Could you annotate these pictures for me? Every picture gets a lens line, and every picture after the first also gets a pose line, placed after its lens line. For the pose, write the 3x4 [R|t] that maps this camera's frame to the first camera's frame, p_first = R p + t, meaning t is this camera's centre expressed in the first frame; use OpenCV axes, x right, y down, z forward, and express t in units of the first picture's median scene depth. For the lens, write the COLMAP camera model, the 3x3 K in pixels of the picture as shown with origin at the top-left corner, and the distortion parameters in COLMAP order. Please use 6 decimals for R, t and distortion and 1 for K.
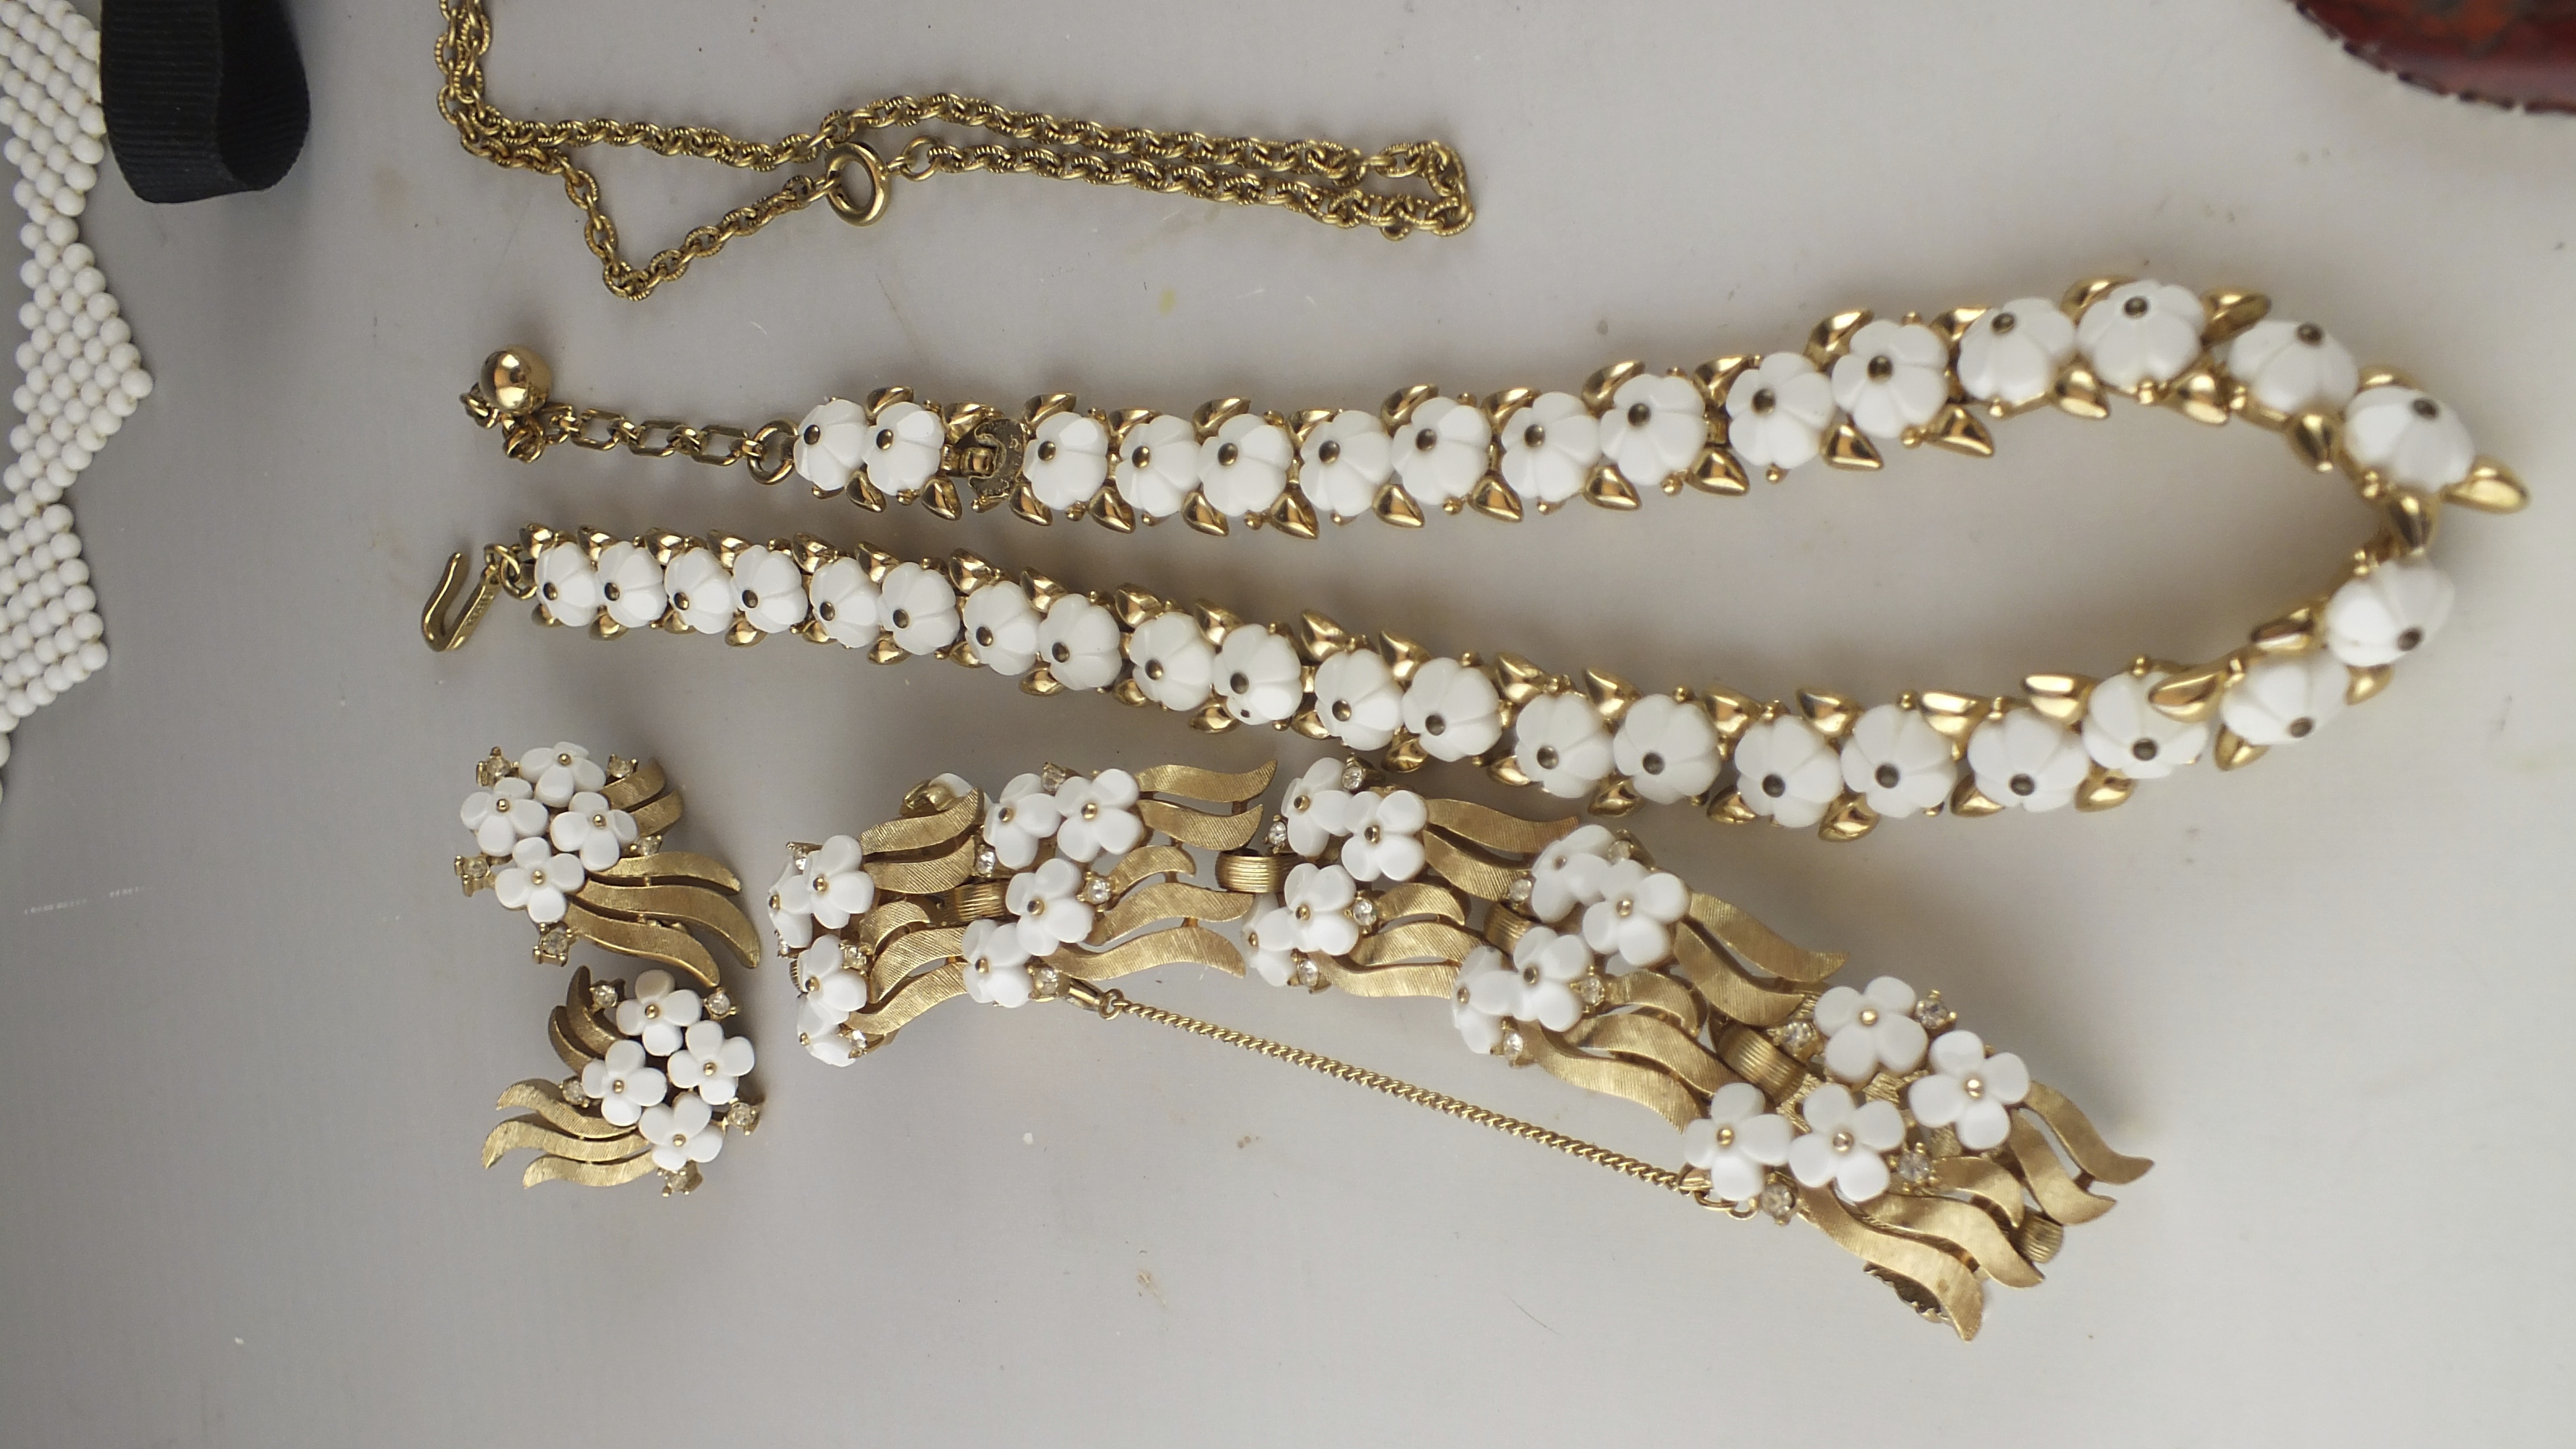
lens RADIAL K [[2568.9, 0, 1288.0], [0, 2568.9, 724.5], [0, 0, 1]] dist [-0.127119, 0.204488]
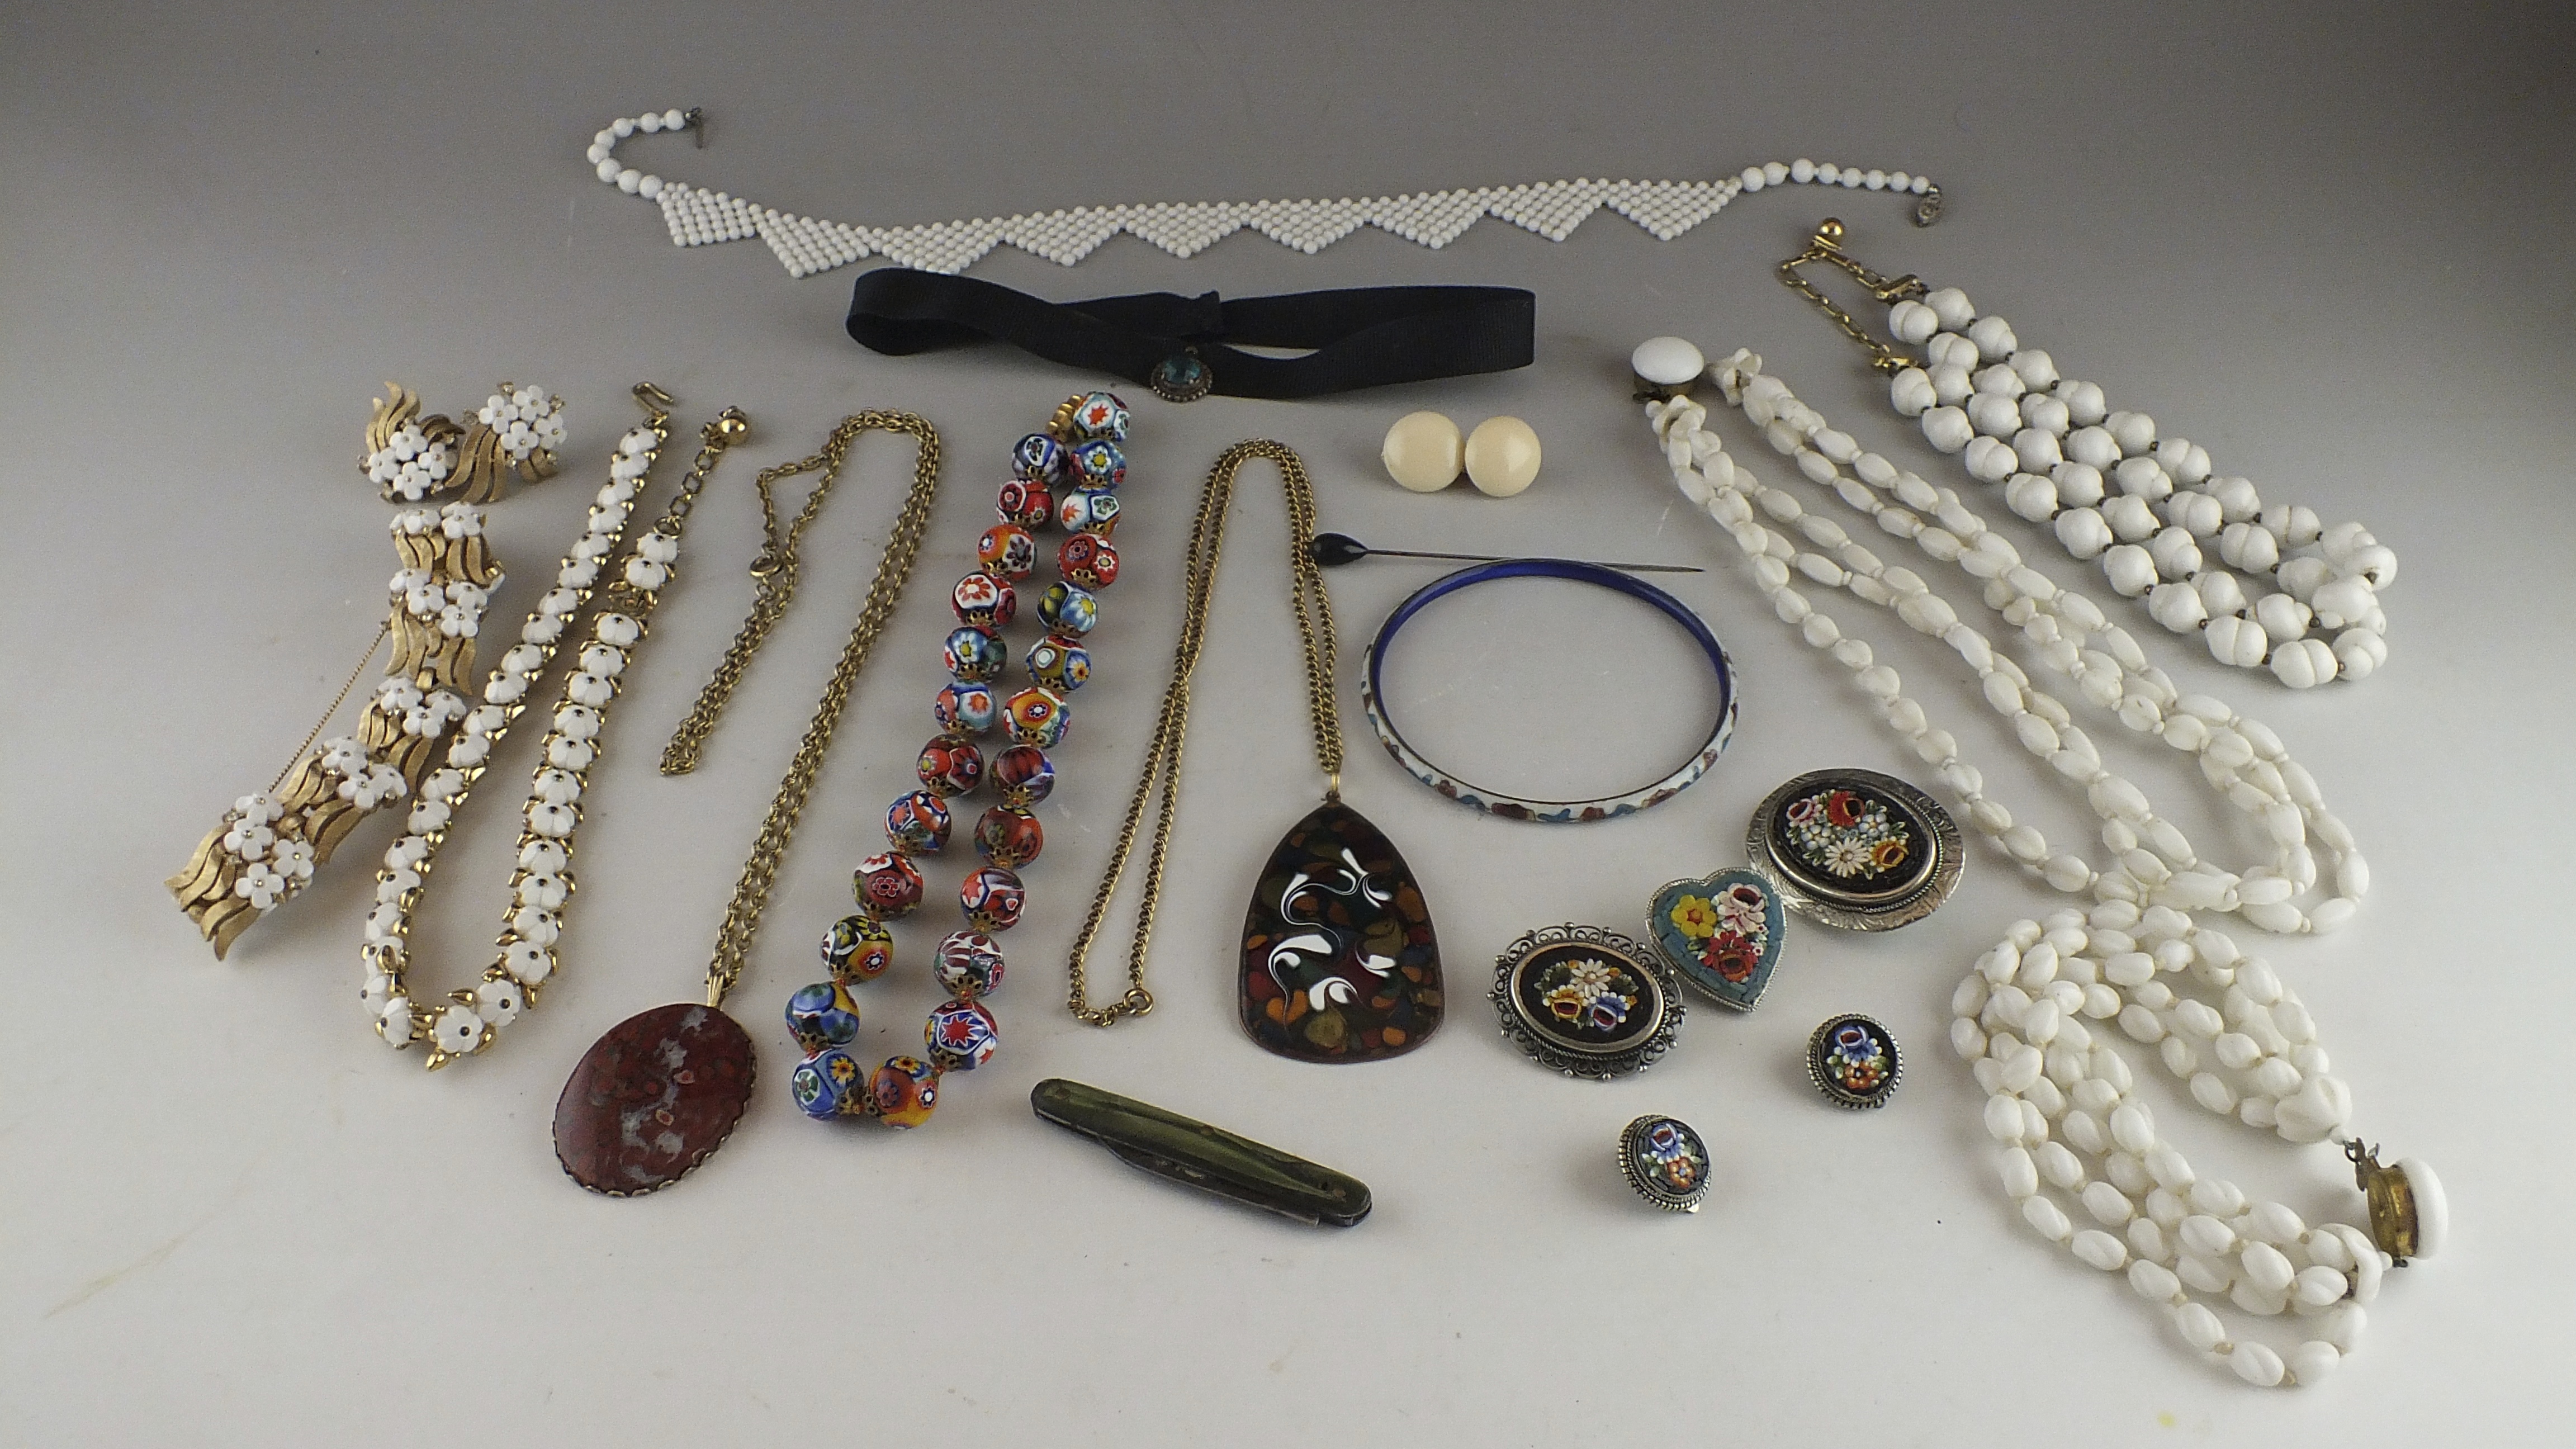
lens RADIAL K [[2580.5, 0, 1336.0], [0, 2580.5, 766.0], [0, 0, 1]] dist [-0.015638, -0.022450]
pose [[-0.074635, 0.969621, -0.232947, 0.499110], [-0.994253, -0.090333, -0.057450, -0.585271], [-0.076748, 0.227321, 0.970791, -1.245220]]
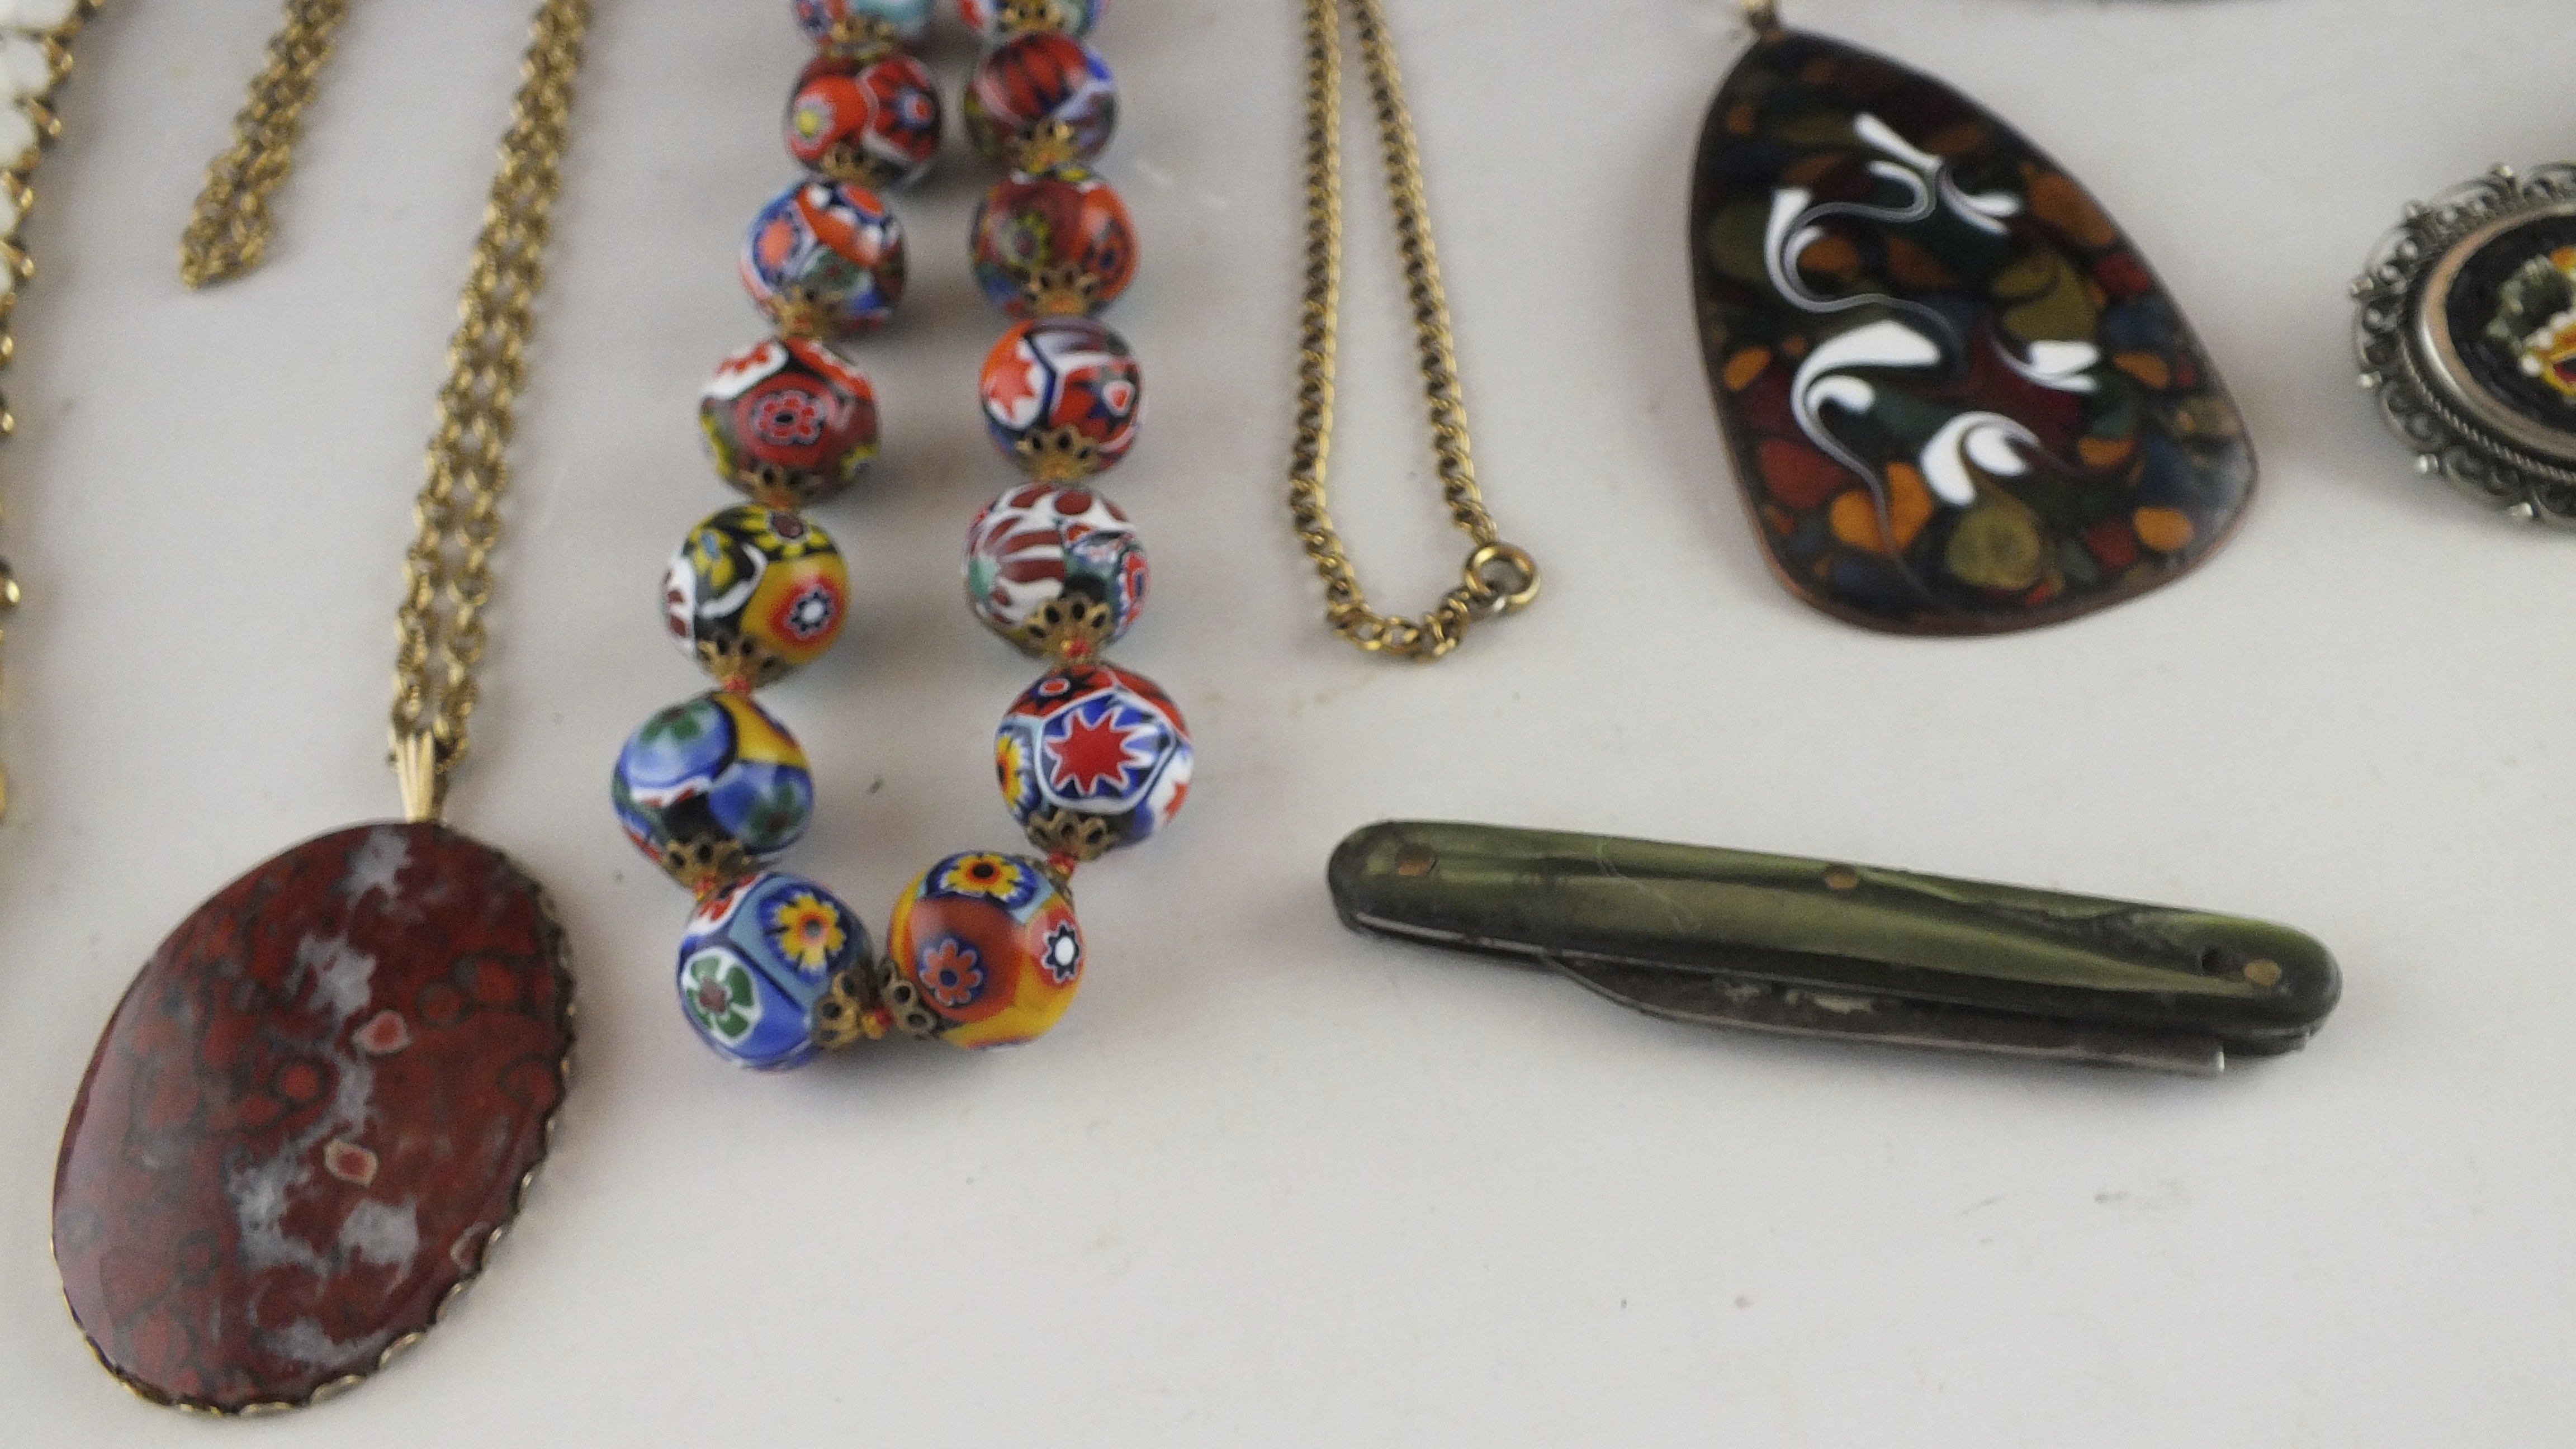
lens RADIAL K [[2568.9, 0, 1288.0], [0, 2568.9, 724.5], [0, 0, 1]] dist [-0.127119, 0.204488]
pose [[0.135680, 0.987652, -0.078318, 0.324179], [-0.985269, 0.126201, -0.115407, -0.412909], [-0.104099, 0.092822, 0.990226, -0.047698]]
